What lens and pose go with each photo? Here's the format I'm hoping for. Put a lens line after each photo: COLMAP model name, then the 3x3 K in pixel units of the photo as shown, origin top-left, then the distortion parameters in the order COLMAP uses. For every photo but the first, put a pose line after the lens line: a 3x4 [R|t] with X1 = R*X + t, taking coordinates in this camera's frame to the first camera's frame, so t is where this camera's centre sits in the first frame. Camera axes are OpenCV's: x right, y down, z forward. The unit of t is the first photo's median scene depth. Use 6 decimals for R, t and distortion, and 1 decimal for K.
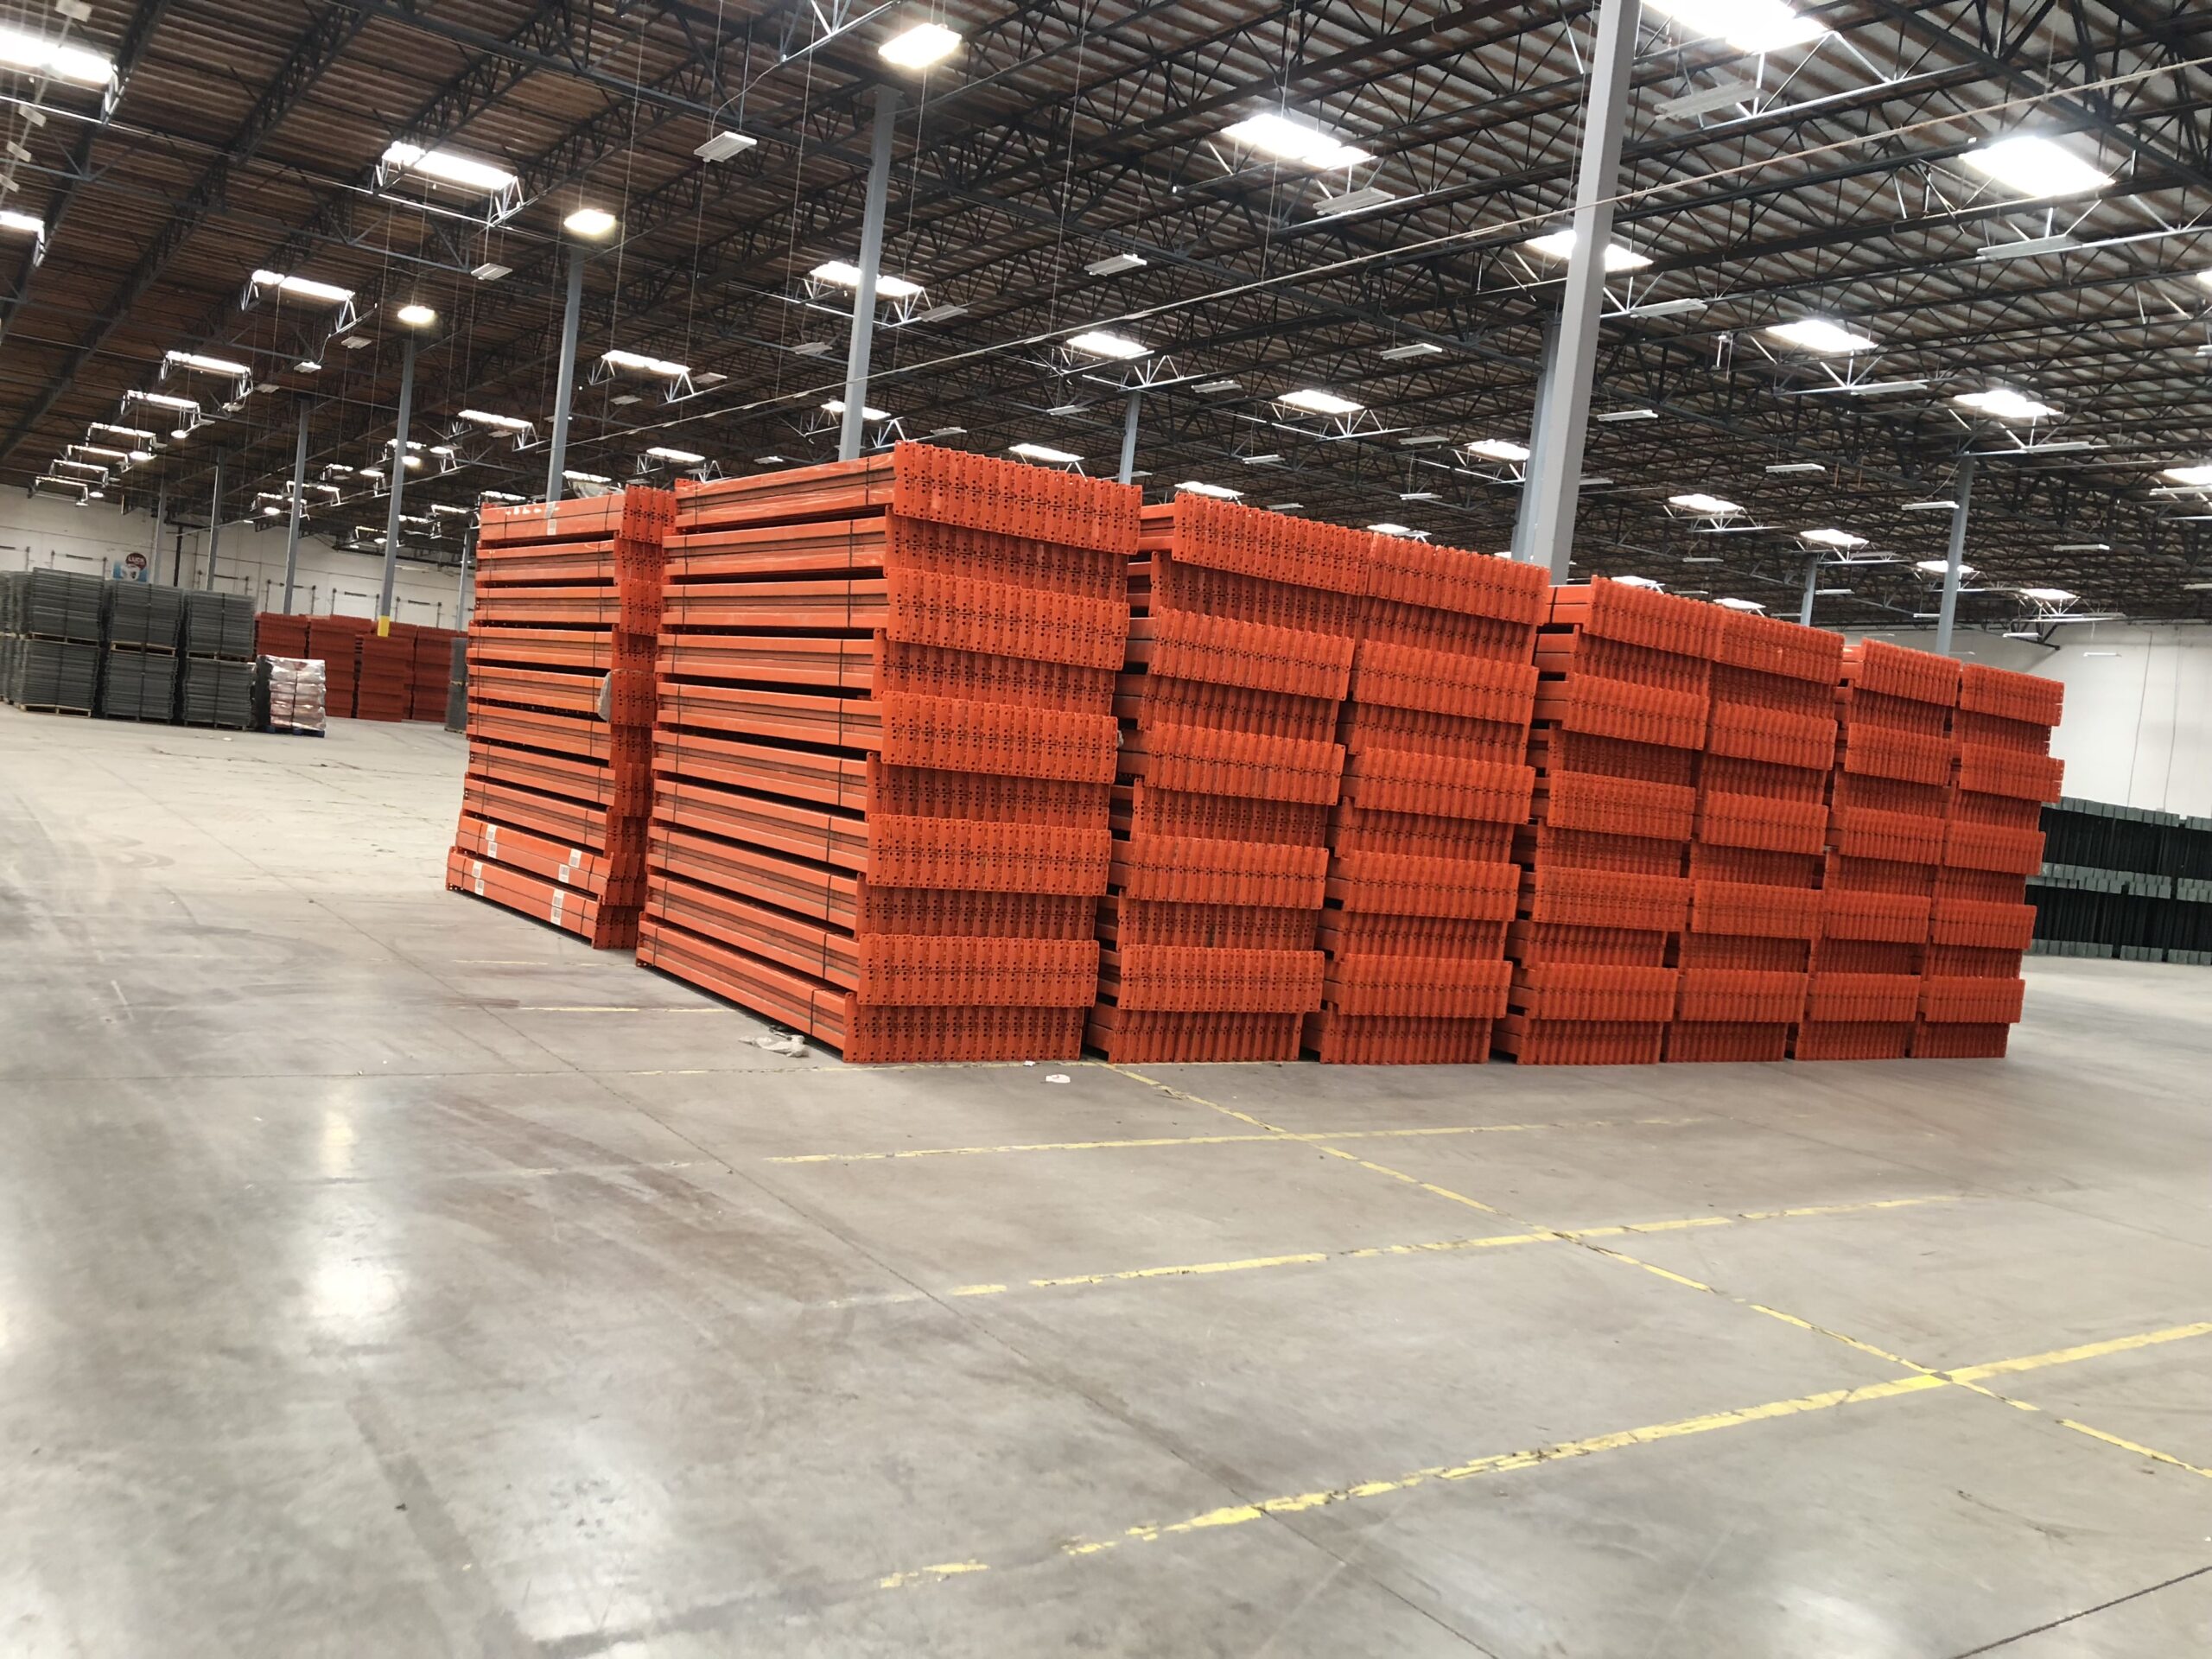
lens RADIAL K [[1810.1, 0, 1097.2], [0, 1810.1, 842.2], [0, 0, 1]] dist [-0.022513, 0.036971]
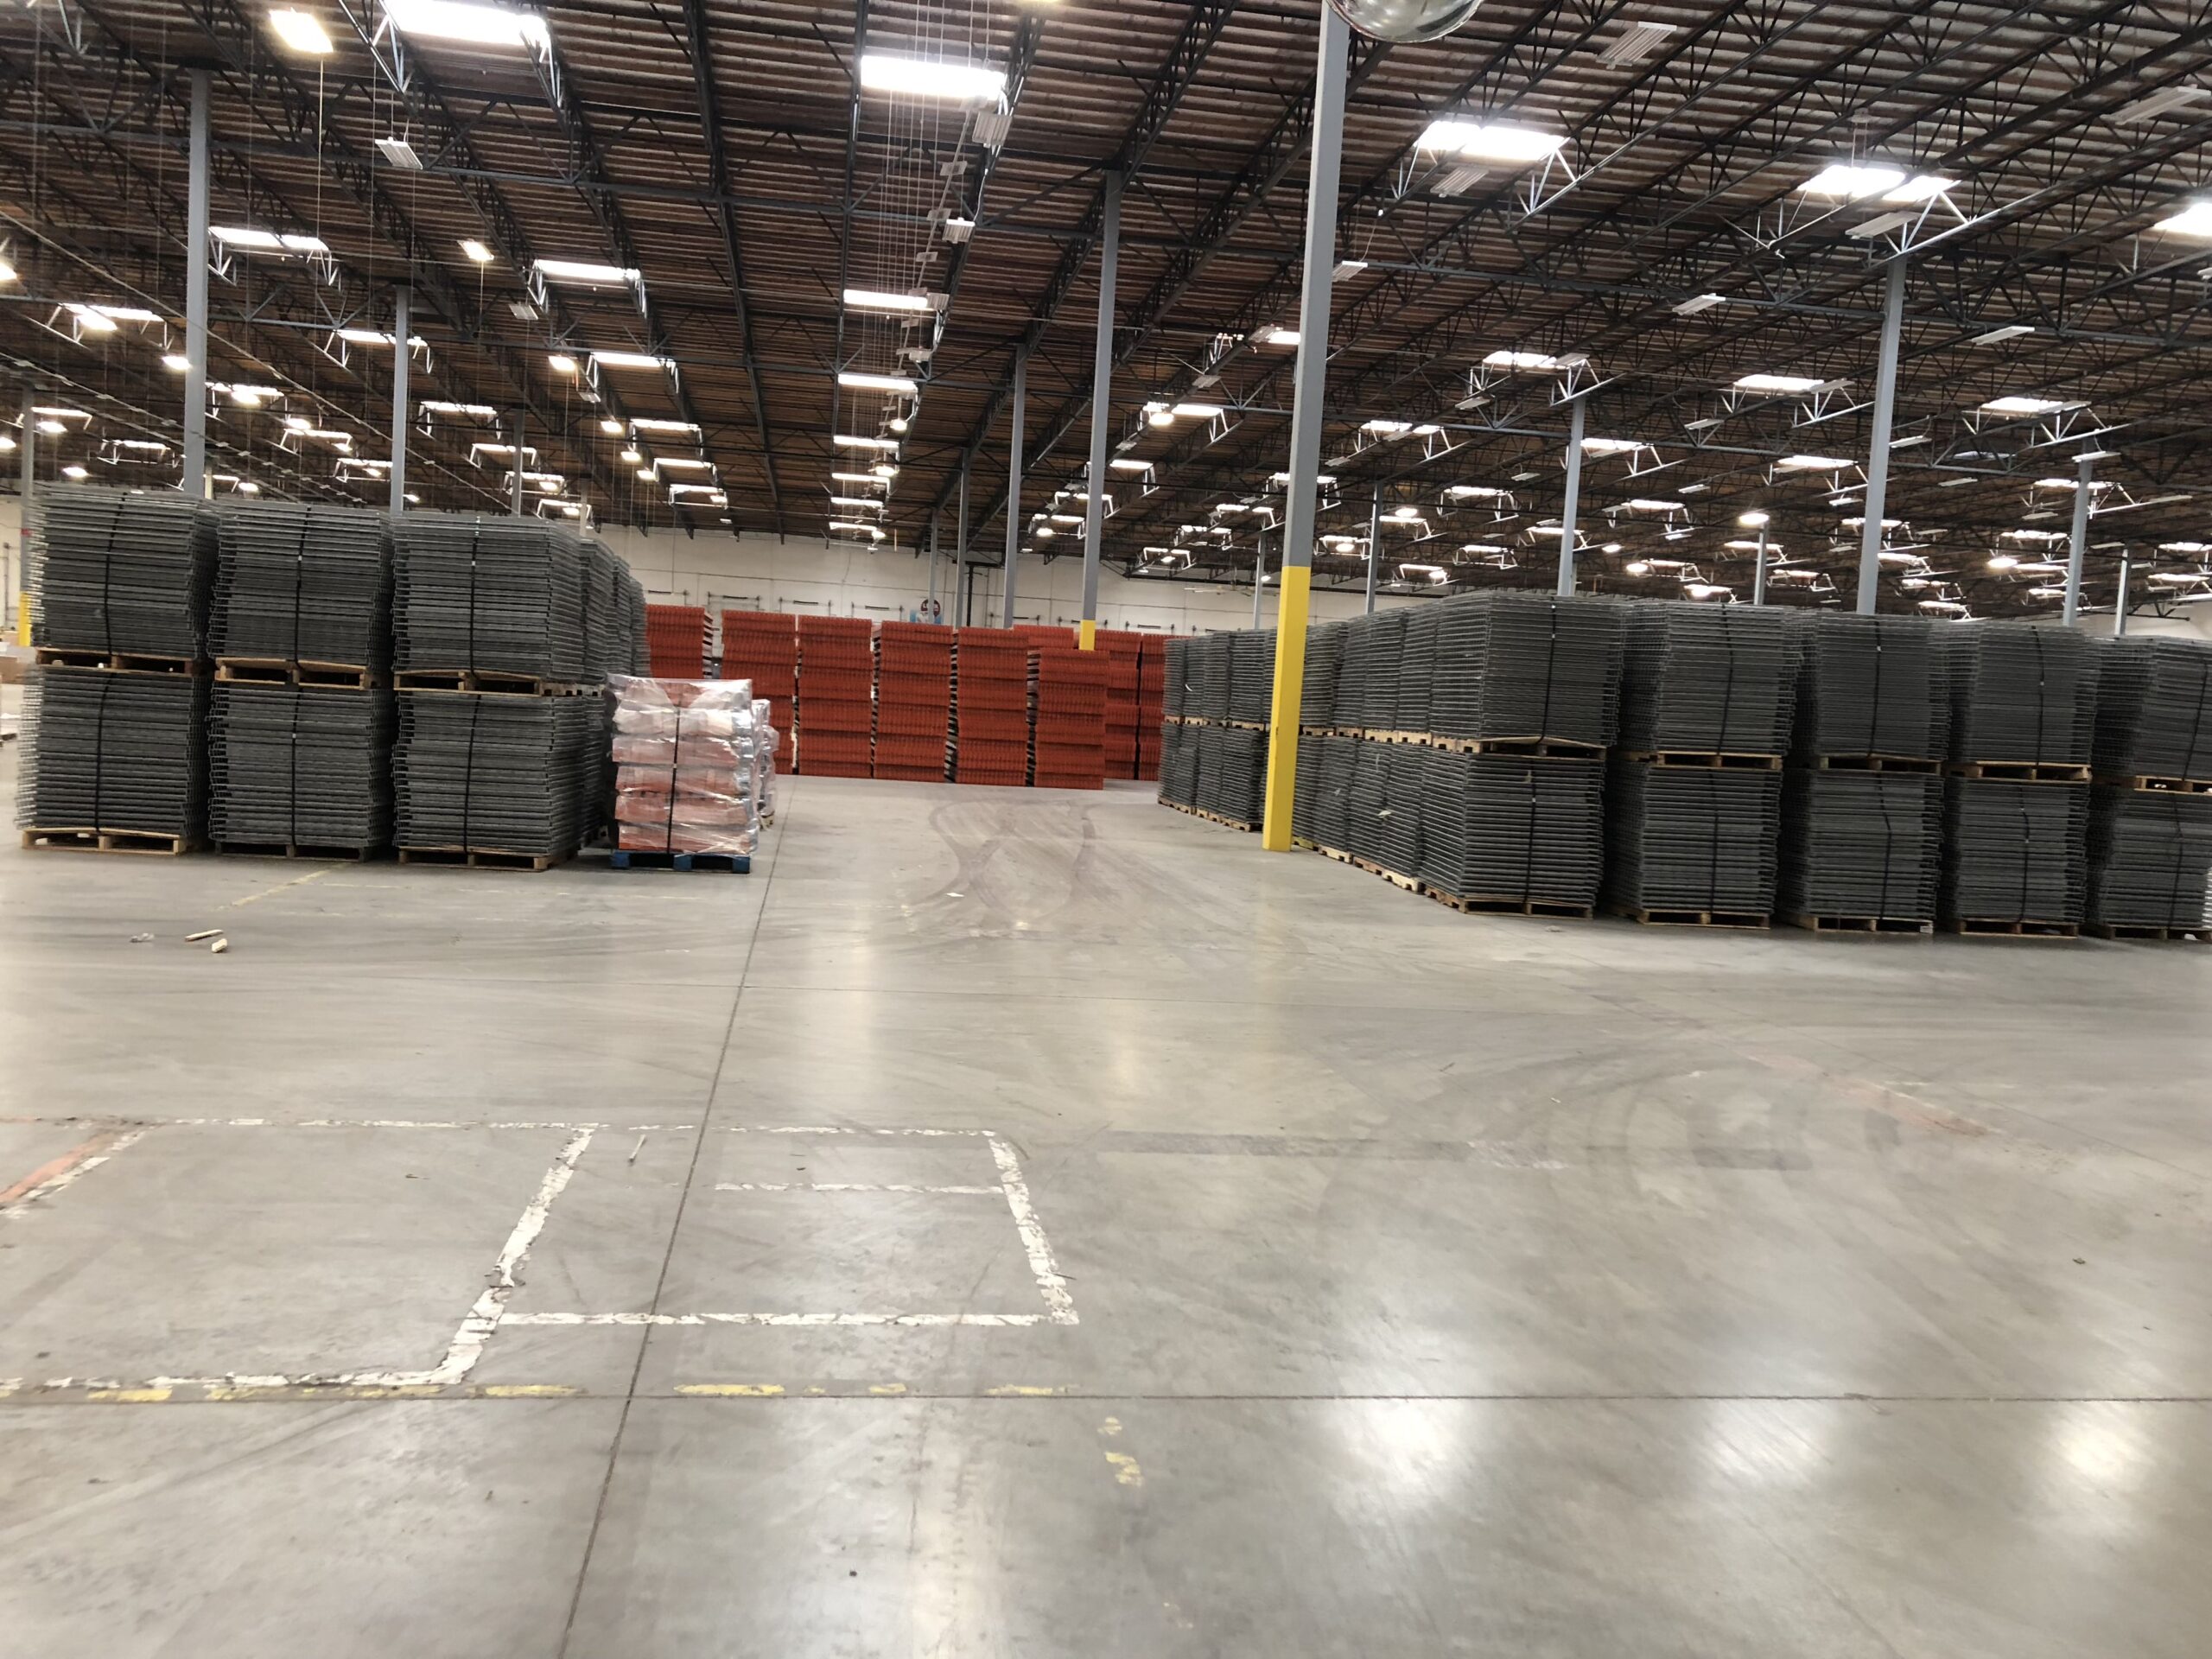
lens RADIAL K [[1810.1, 0, 1100.4], [0, 1810.1, 831.7], [0, 0, 1]] dist [-0.022513, 0.036971]
pose [[0.903265, -0.024914, -0.428360, -0.129069], [0.016673, 0.999597, -0.022980, -0.038687], [0.428760, 0.013615, 0.903316, 0.458512]]
